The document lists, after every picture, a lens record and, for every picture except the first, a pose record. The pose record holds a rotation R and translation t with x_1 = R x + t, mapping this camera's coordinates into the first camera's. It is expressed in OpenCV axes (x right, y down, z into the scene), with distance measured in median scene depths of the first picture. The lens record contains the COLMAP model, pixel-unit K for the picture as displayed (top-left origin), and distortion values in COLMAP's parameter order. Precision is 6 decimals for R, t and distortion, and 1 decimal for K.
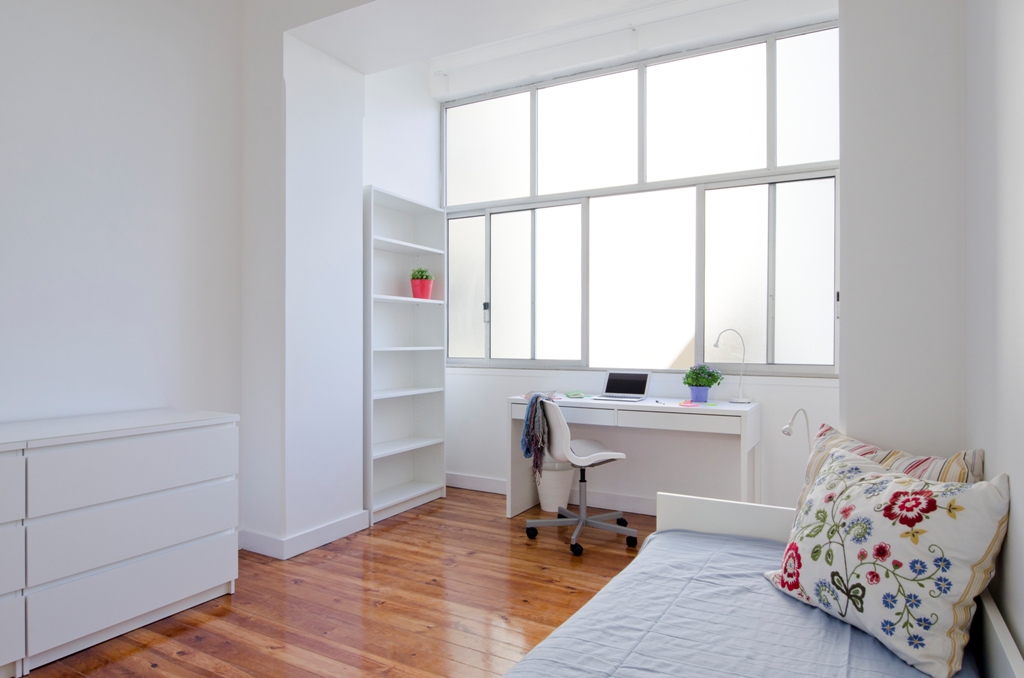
lens RADIAL K [[621.6, 0, 512.2], [0, 621.6, 324.4], [0, 0, 1]] dist [-0.007822, -0.005855]
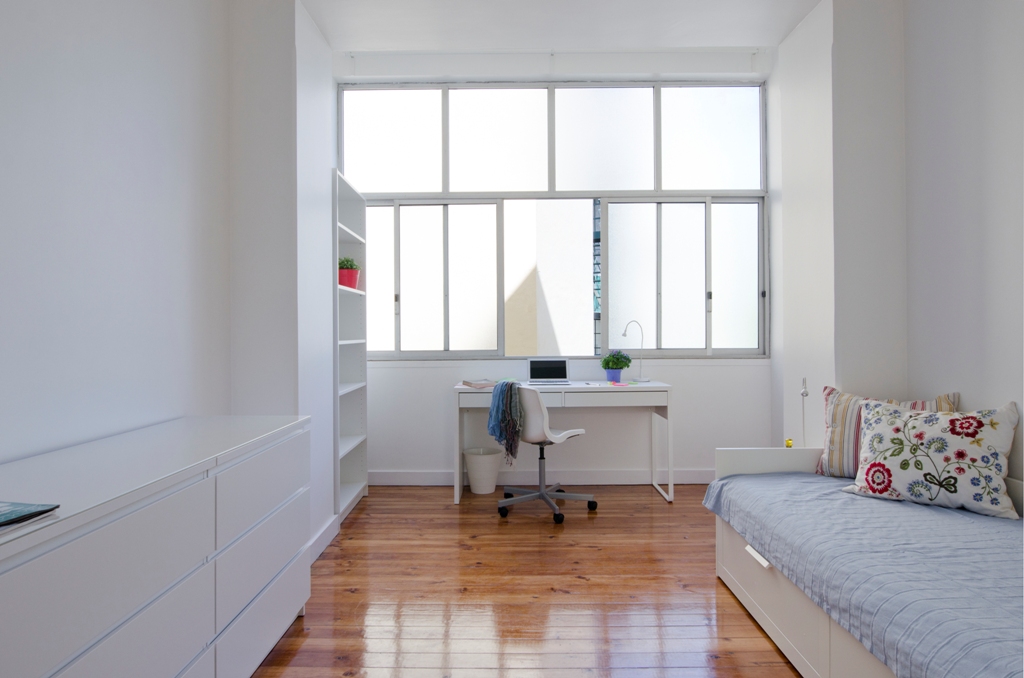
lens RADIAL K [[630.2, 0, 520.3], [0, 630.2, 310.9], [0, 0, 1]] dist [-0.006329, -0.006599]
pose [[0.877481, 0.004992, 0.479585, -0.456490], [-0.001440, 0.999969, -0.007775, -0.001438], [-0.479609, 0.006132, 0.877461, 0.032055]]
